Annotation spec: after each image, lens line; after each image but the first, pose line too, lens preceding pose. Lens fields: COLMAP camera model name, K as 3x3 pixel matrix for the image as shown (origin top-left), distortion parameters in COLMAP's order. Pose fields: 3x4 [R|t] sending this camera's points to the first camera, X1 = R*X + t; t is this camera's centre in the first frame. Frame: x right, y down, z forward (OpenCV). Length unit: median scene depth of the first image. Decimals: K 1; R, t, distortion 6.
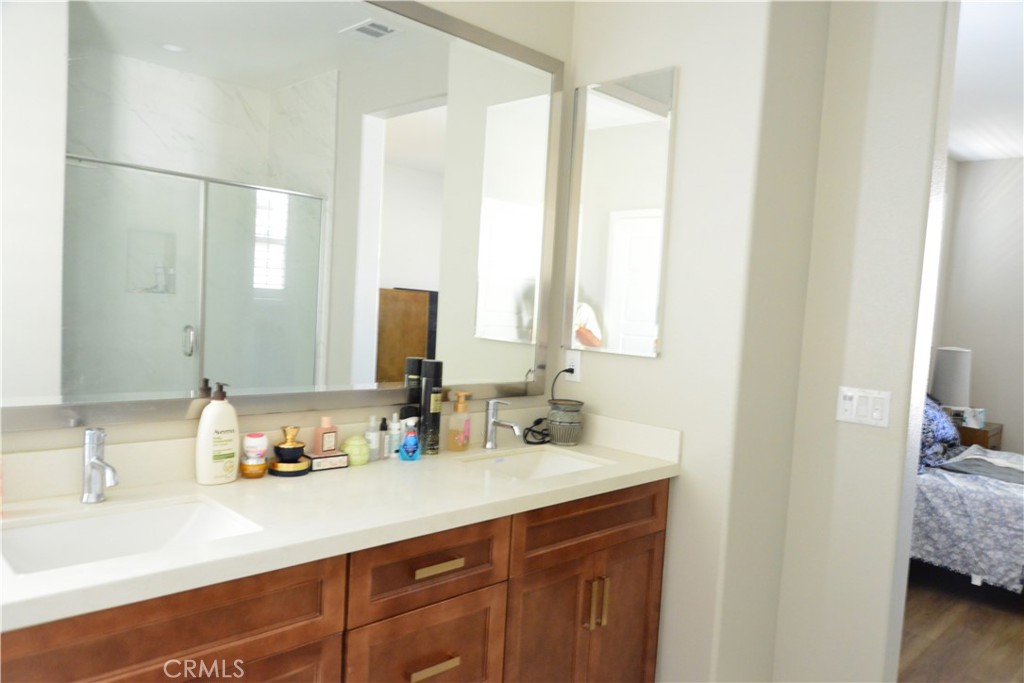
lens RADIAL K [[718.2, 0, 508.6], [0, 718.2, 340.8], [0, 0, 1]] dist [-0.023767, 0.010199]
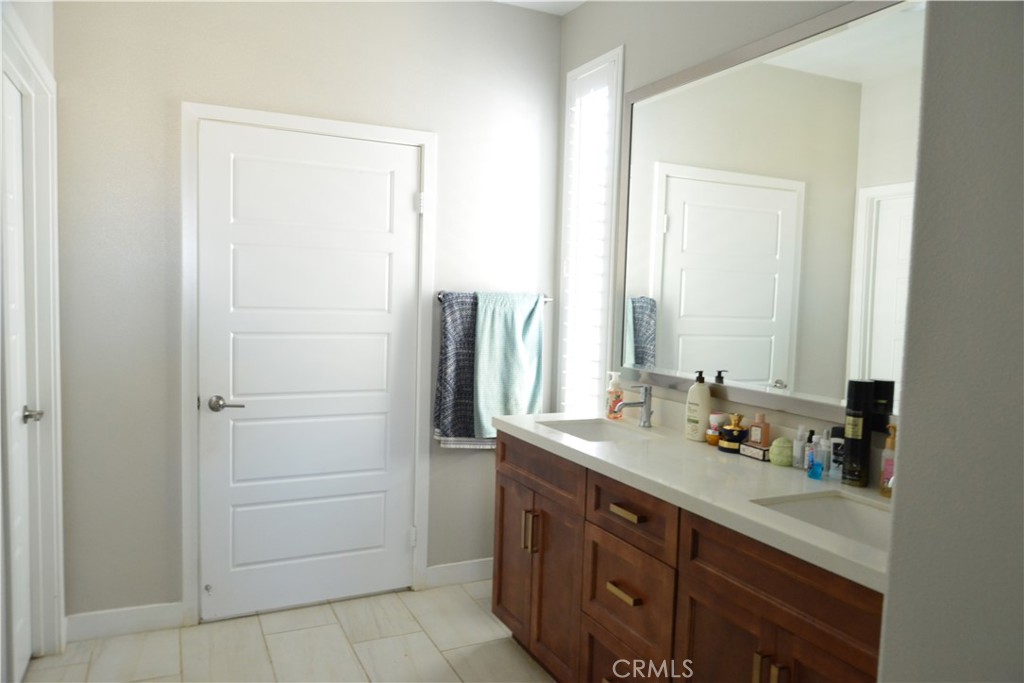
lens RADIAL K [[718.2, 0, 512.0], [0, 718.2, 342.6], [0, 0, 1]] dist [-0.023767, 0.010199]
pose [[-0.311980, -0.008814, -0.950048, 1.034345], [-0.105278, 0.994120, 0.025348, 0.006261], [0.944238, 0.107927, -0.311074, 1.037776]]
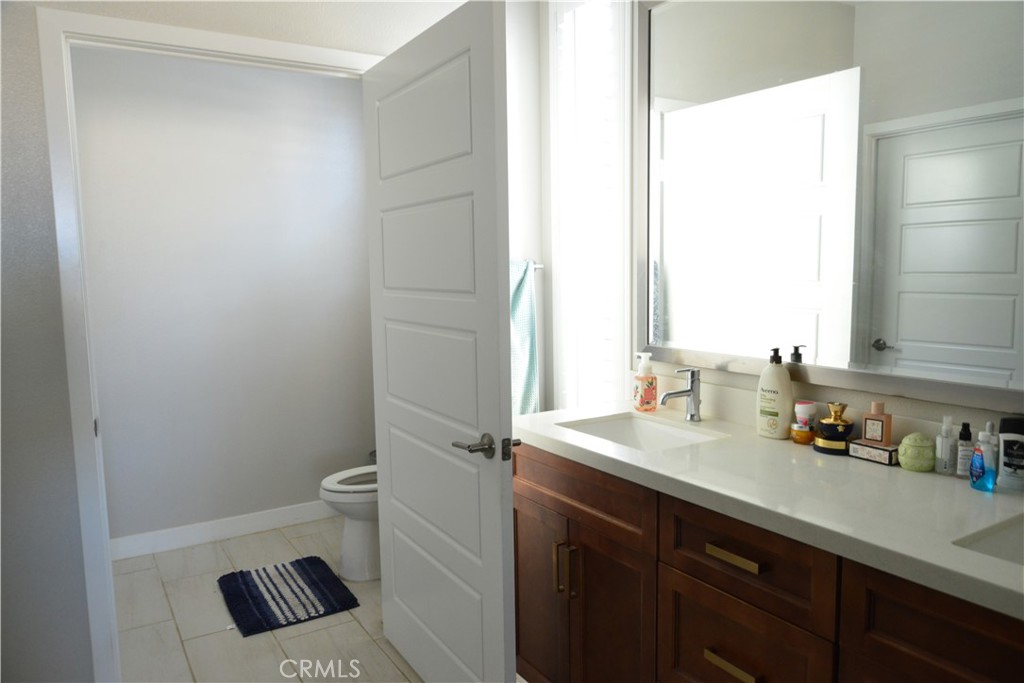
lens RADIAL K [[718.2, 0, 513.5], [0, 718.2, 346.5], [0, 0, 1]] dist [-0.023767, 0.010199]
pose [[-0.205255, 0.049348, -0.977464, 0.730157], [-0.055739, 0.996518, 0.062015, 0.010676], [0.977120, 0.067212, -0.201790, 0.790693]]
